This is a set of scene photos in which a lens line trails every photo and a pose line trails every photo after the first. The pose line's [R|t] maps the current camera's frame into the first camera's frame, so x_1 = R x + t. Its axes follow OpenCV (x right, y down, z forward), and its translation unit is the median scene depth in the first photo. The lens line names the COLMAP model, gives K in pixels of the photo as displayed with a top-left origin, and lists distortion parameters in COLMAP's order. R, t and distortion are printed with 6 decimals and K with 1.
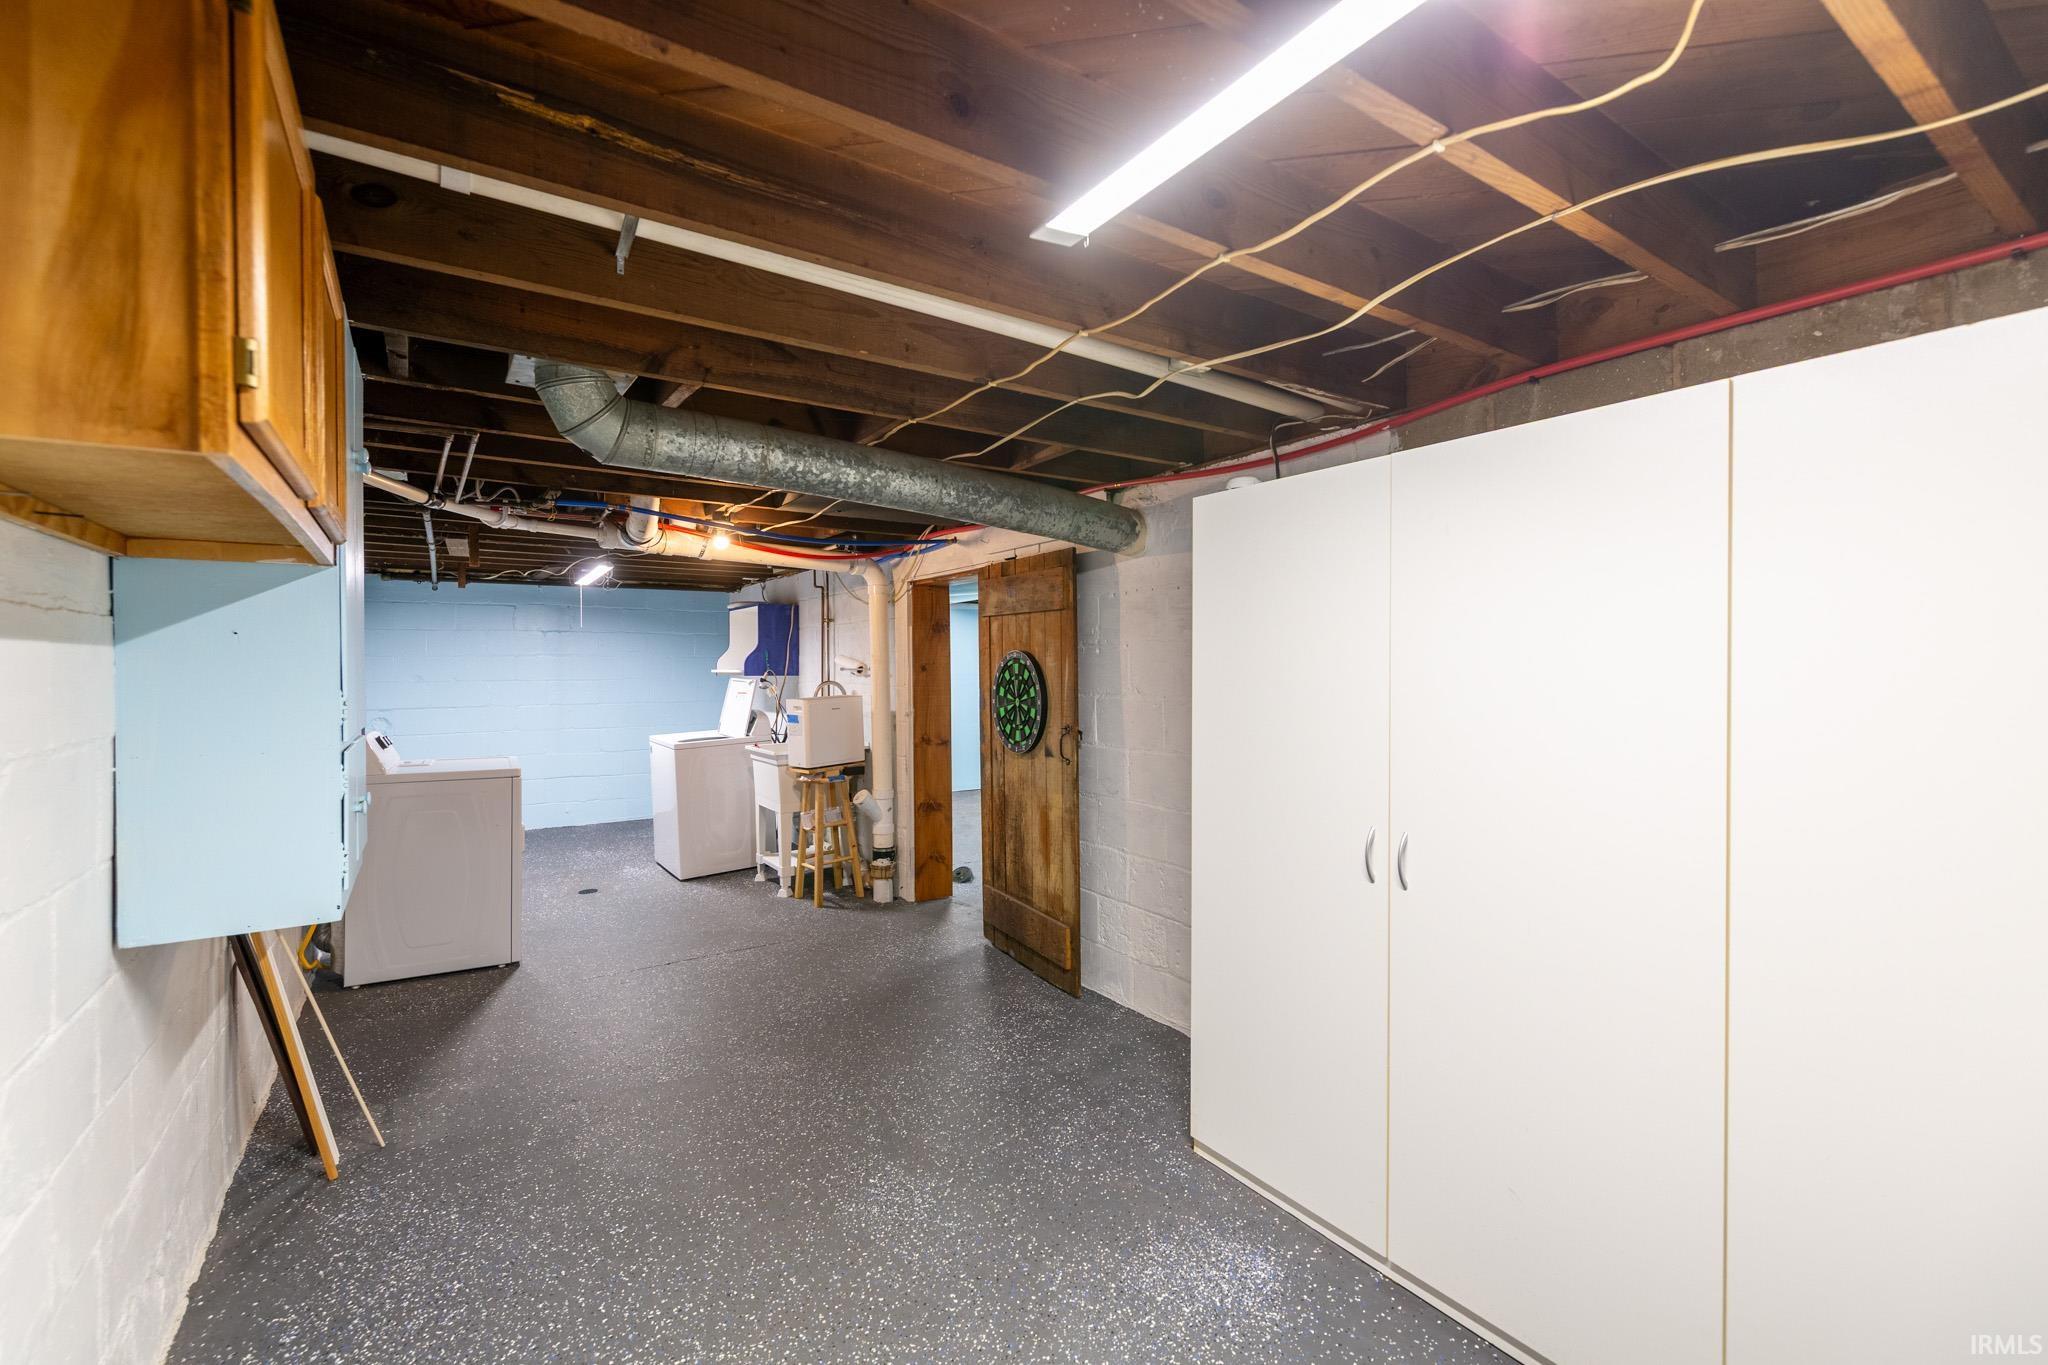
lens RADIAL K [[876.5, 0, 1025.5], [0, 876.5, 671.8], [0, 0, 1]] dist [0.002926, -0.000733]
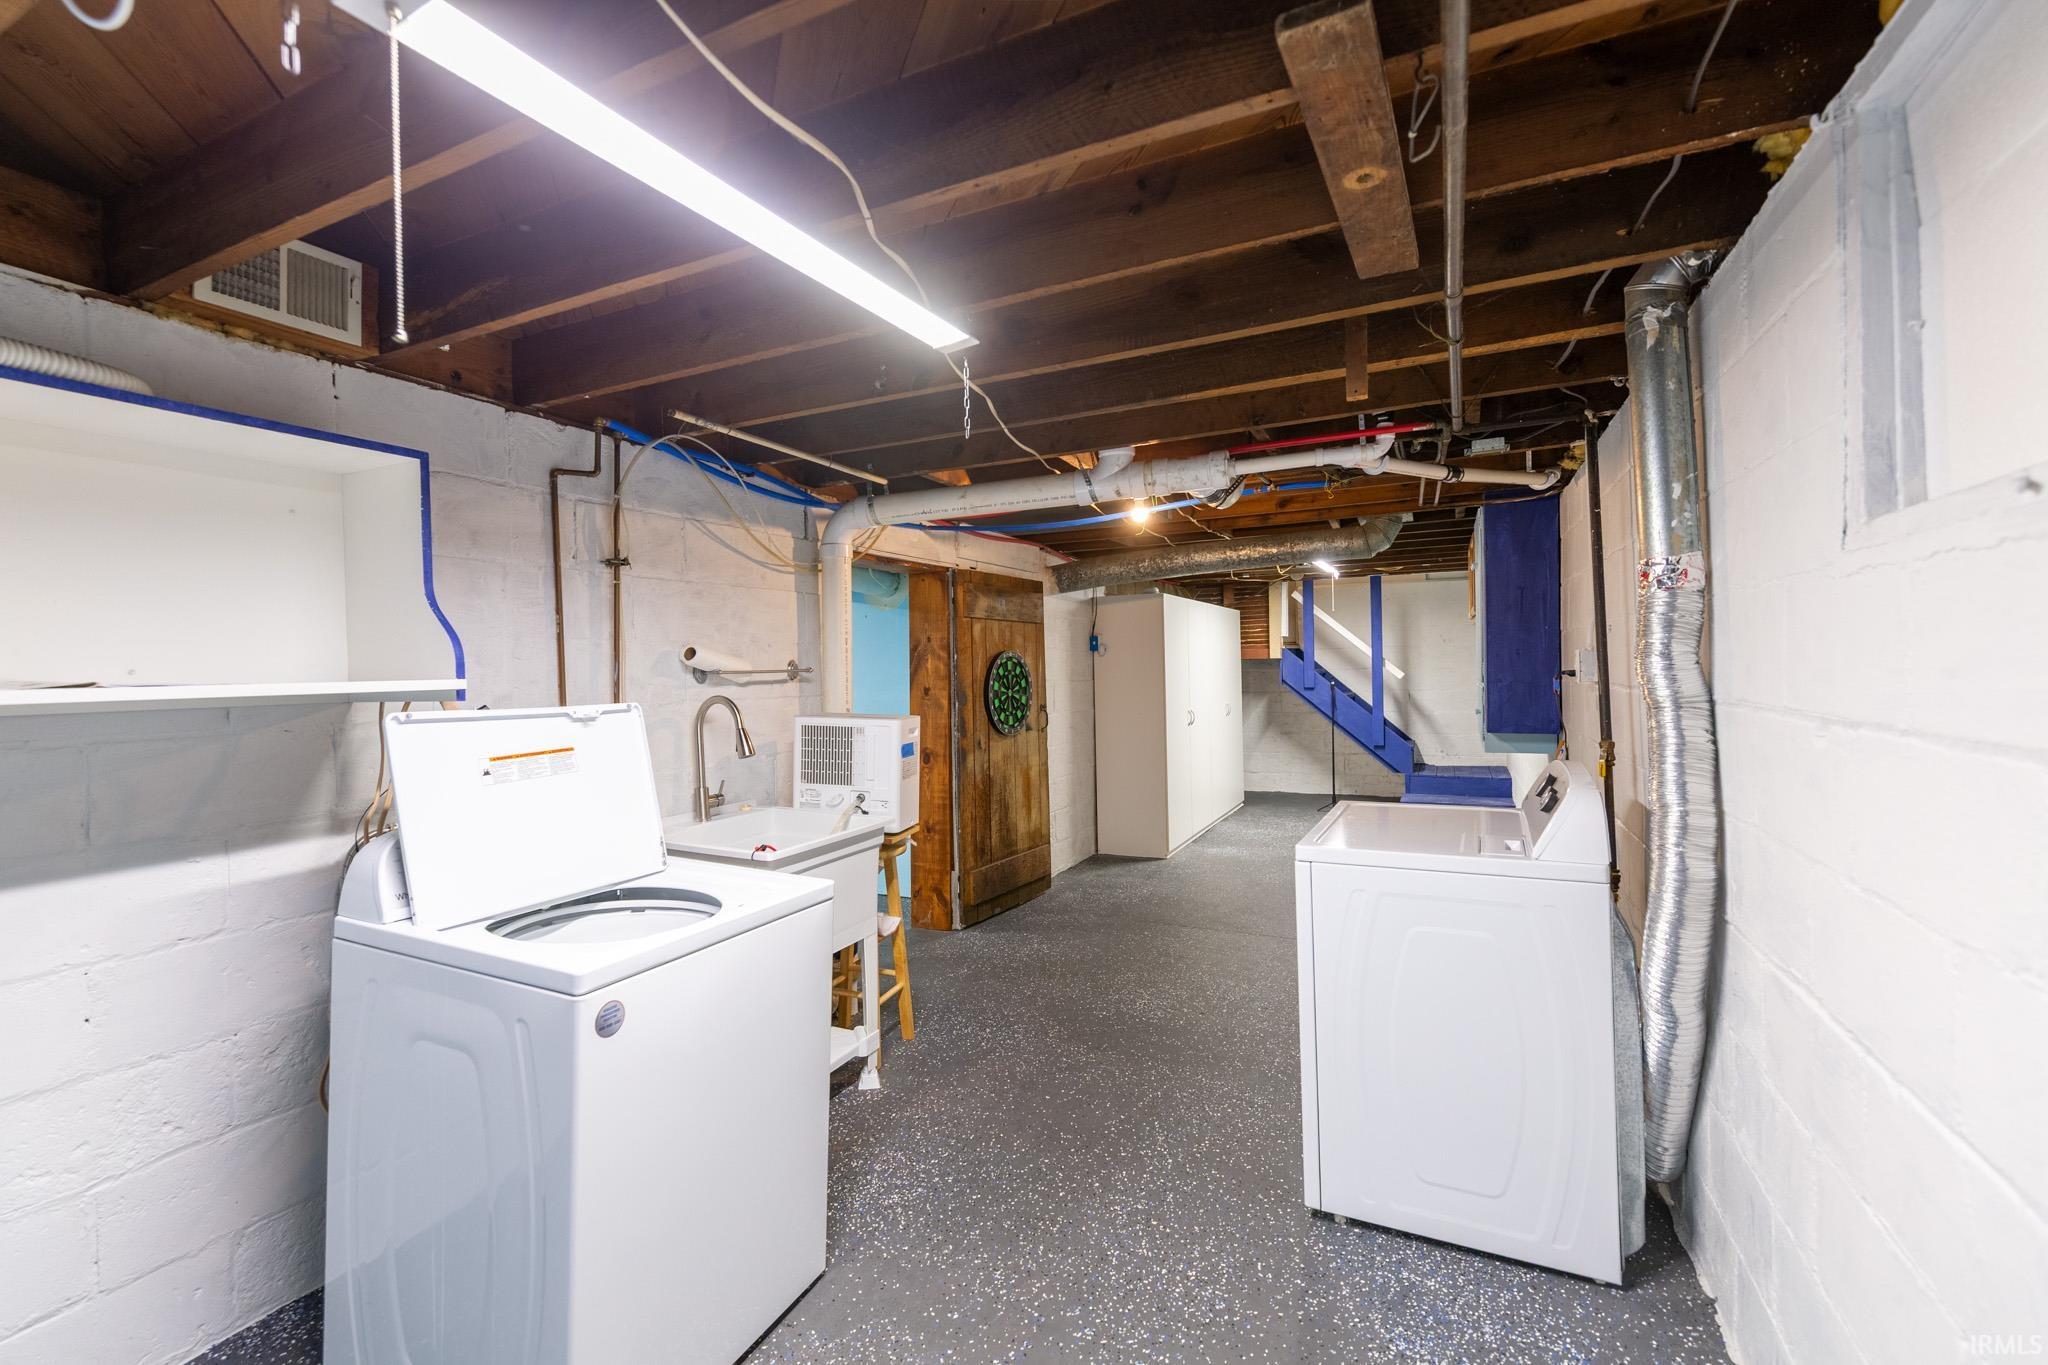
lens RADIAL K [[876.5, 0, 1025.5], [0, 876.5, 671.8], [0, 0, 1]] dist [0.002926, -0.000733]
pose [[-0.506780, 0.006814, 0.862048, -1.067566], [0.028325, 0.999560, 0.008751, -0.005297], [-0.861610, 0.028853, -0.506750, 1.589871]]
